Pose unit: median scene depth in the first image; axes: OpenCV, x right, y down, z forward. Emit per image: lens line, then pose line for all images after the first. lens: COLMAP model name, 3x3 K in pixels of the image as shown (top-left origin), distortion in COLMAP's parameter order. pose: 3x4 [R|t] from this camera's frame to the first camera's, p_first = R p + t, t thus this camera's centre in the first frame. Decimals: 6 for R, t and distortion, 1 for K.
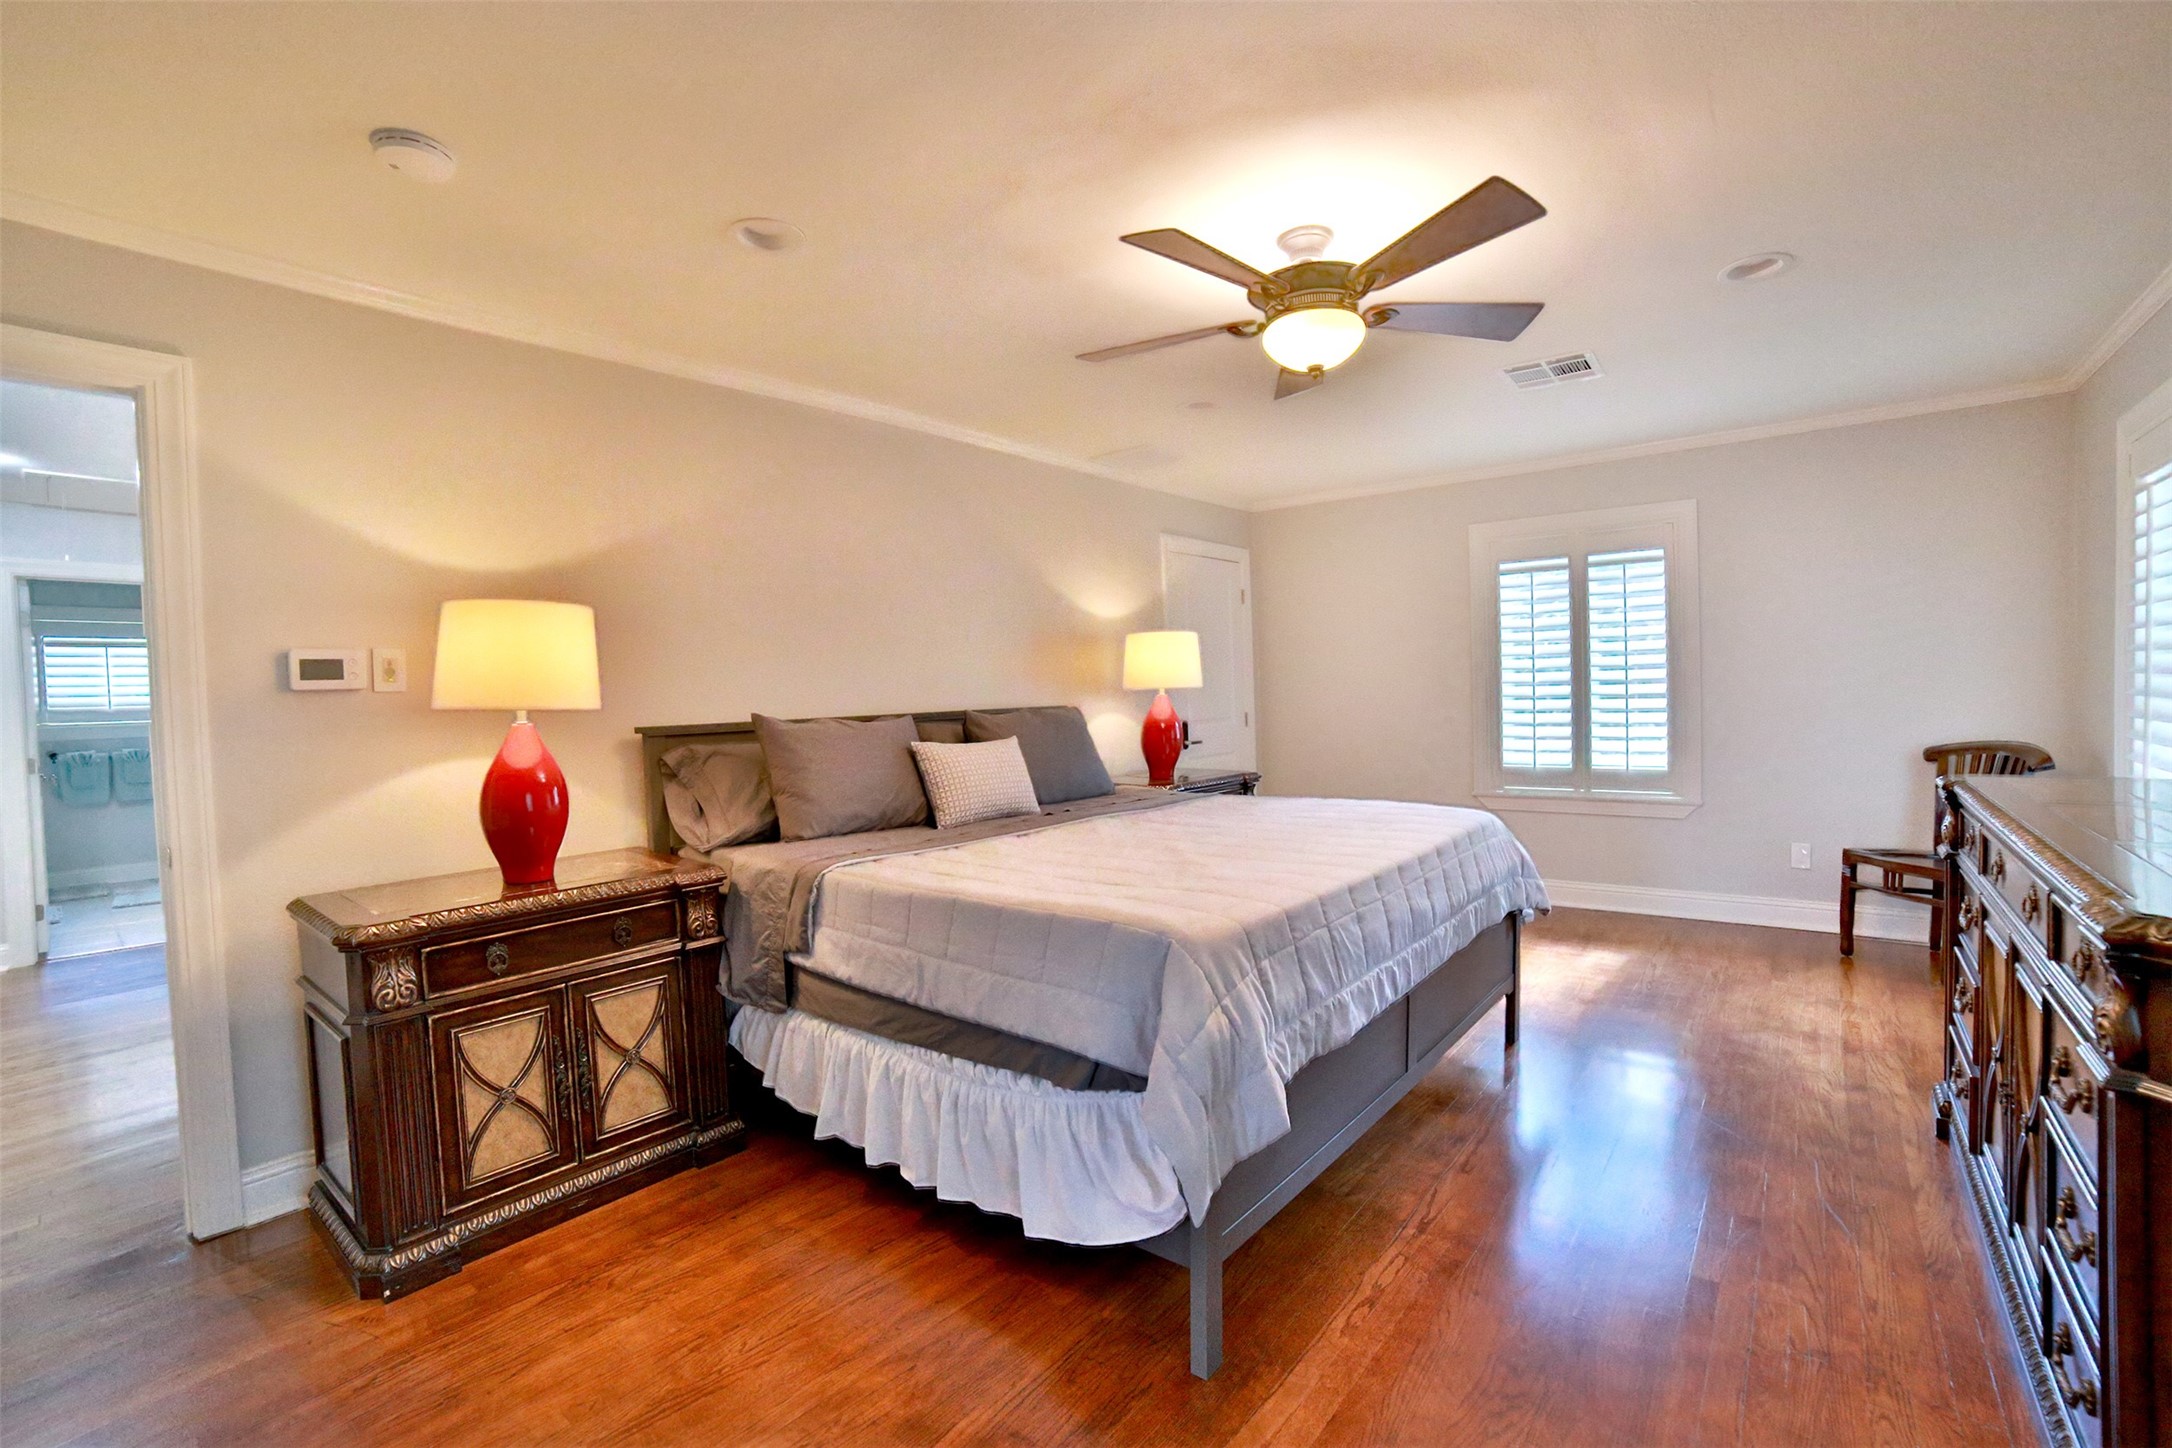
lens RADIAL K [[936.5, 0, 1091.3], [0, 936.5, 711.3], [0, 0, 1]] dist [-0.105273, 0.037826]
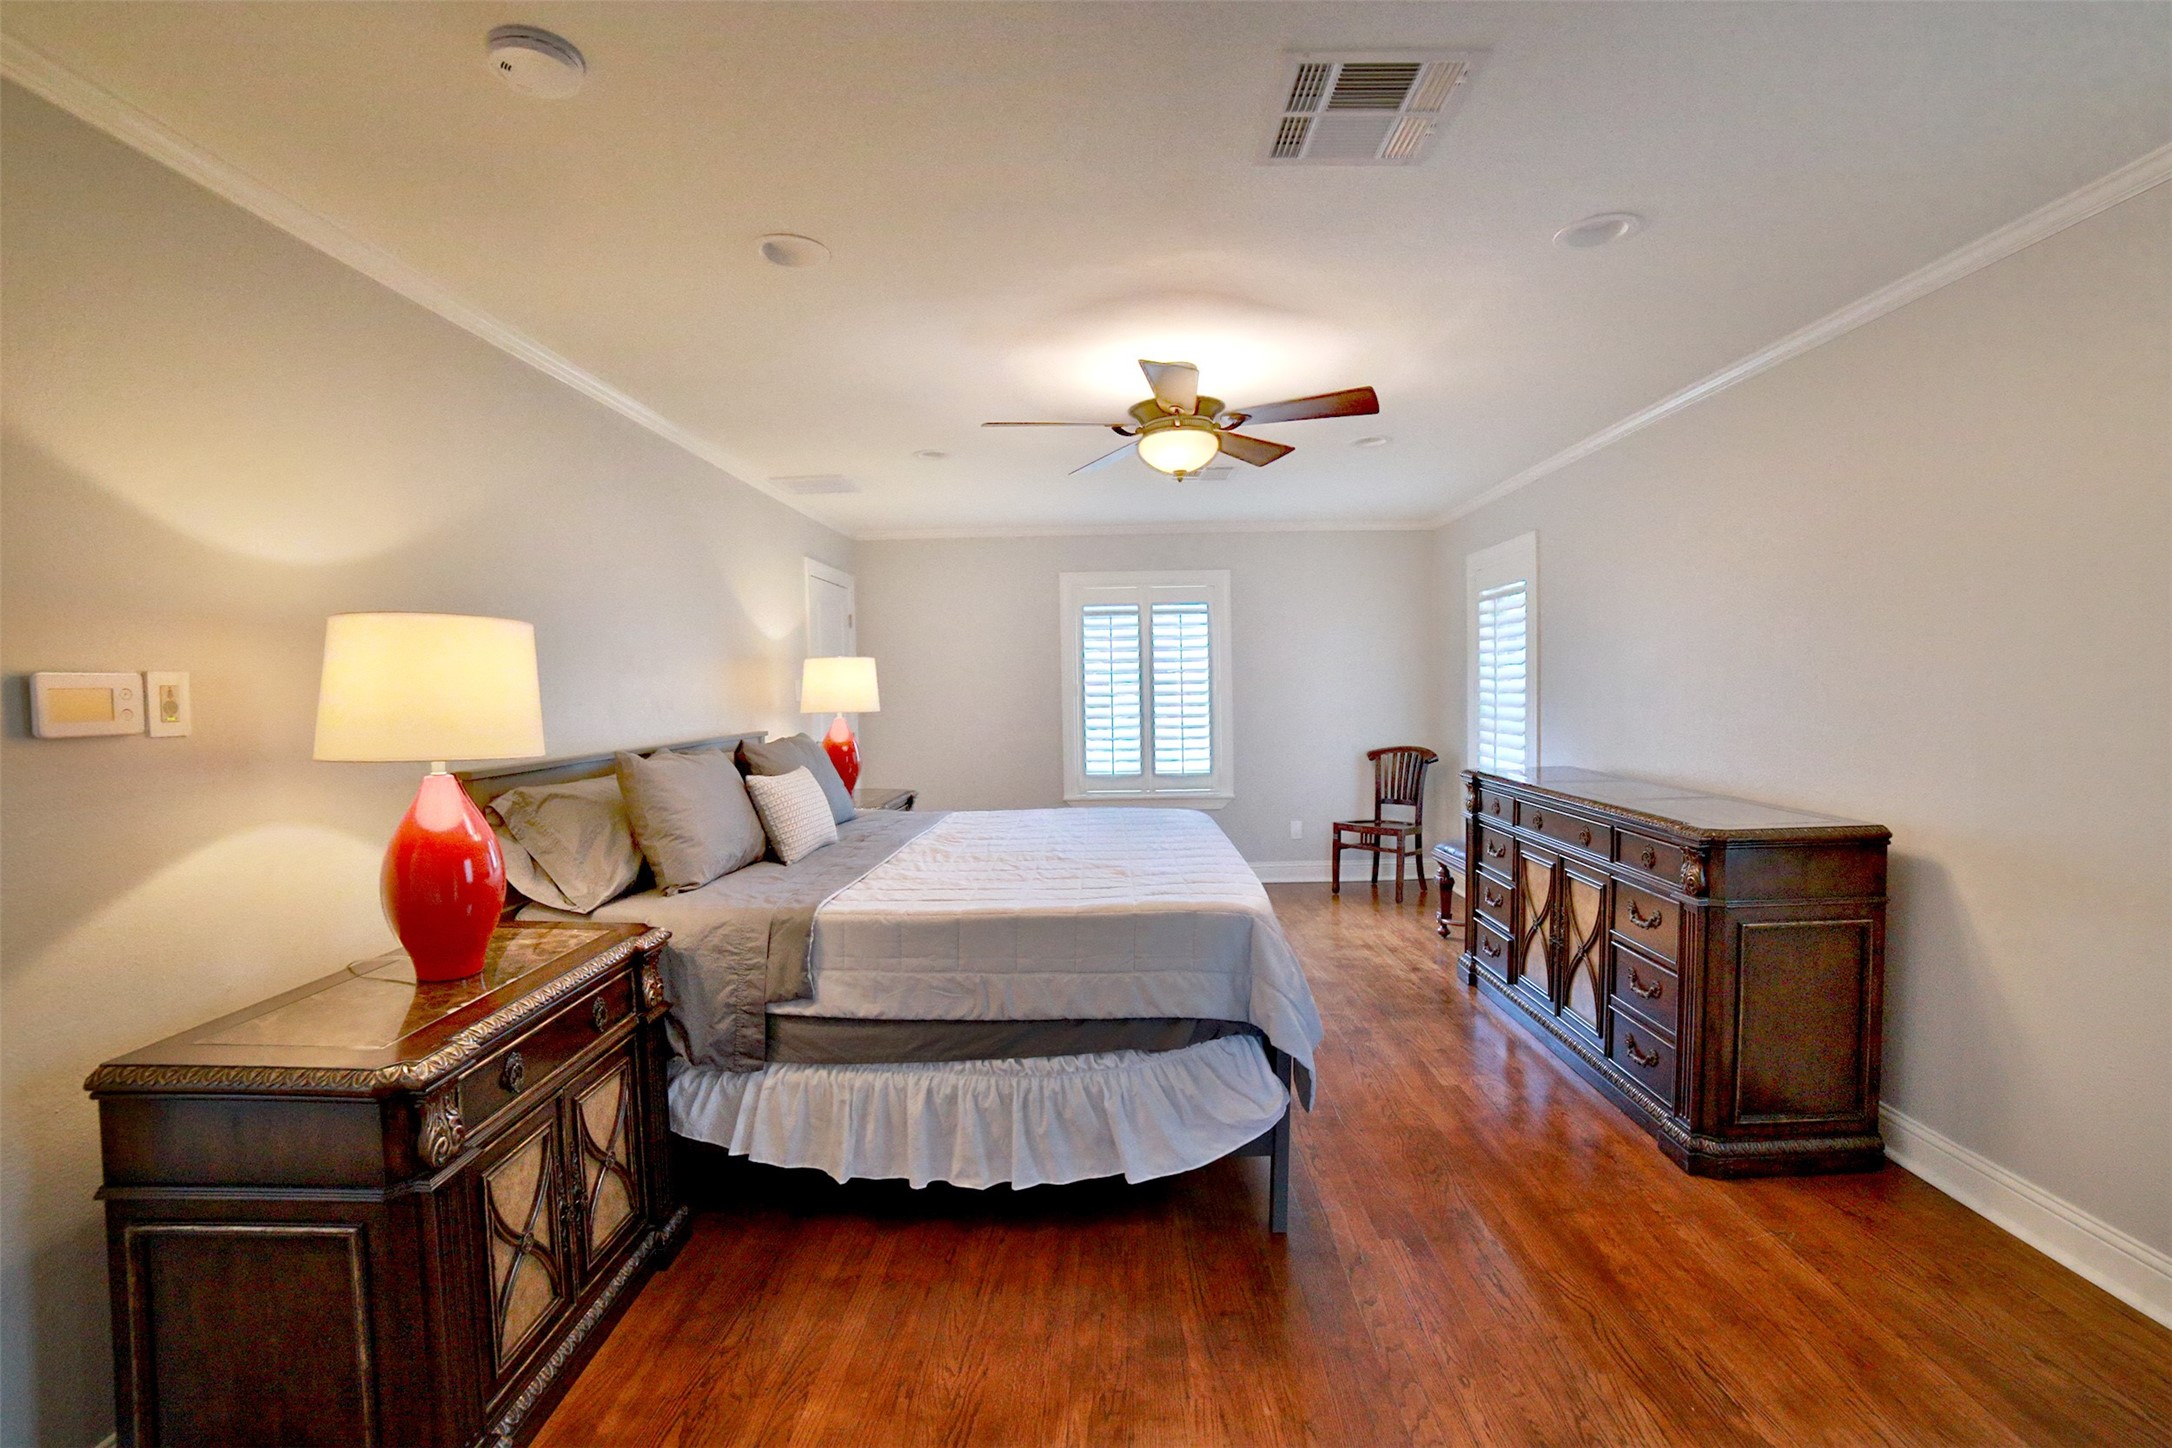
lens RADIAL K [[916.2, 0, 1091.3], [0, 916.2, 706.3], [0, 0, 1]] dist [-0.080000, -0.000106]
pose [[0.794942, 0.003725, 0.606675, -0.614419], [0.005474, 0.999896, -0.013311, -0.028539], [-0.606661, 0.013902, 0.794839, 0.061154]]
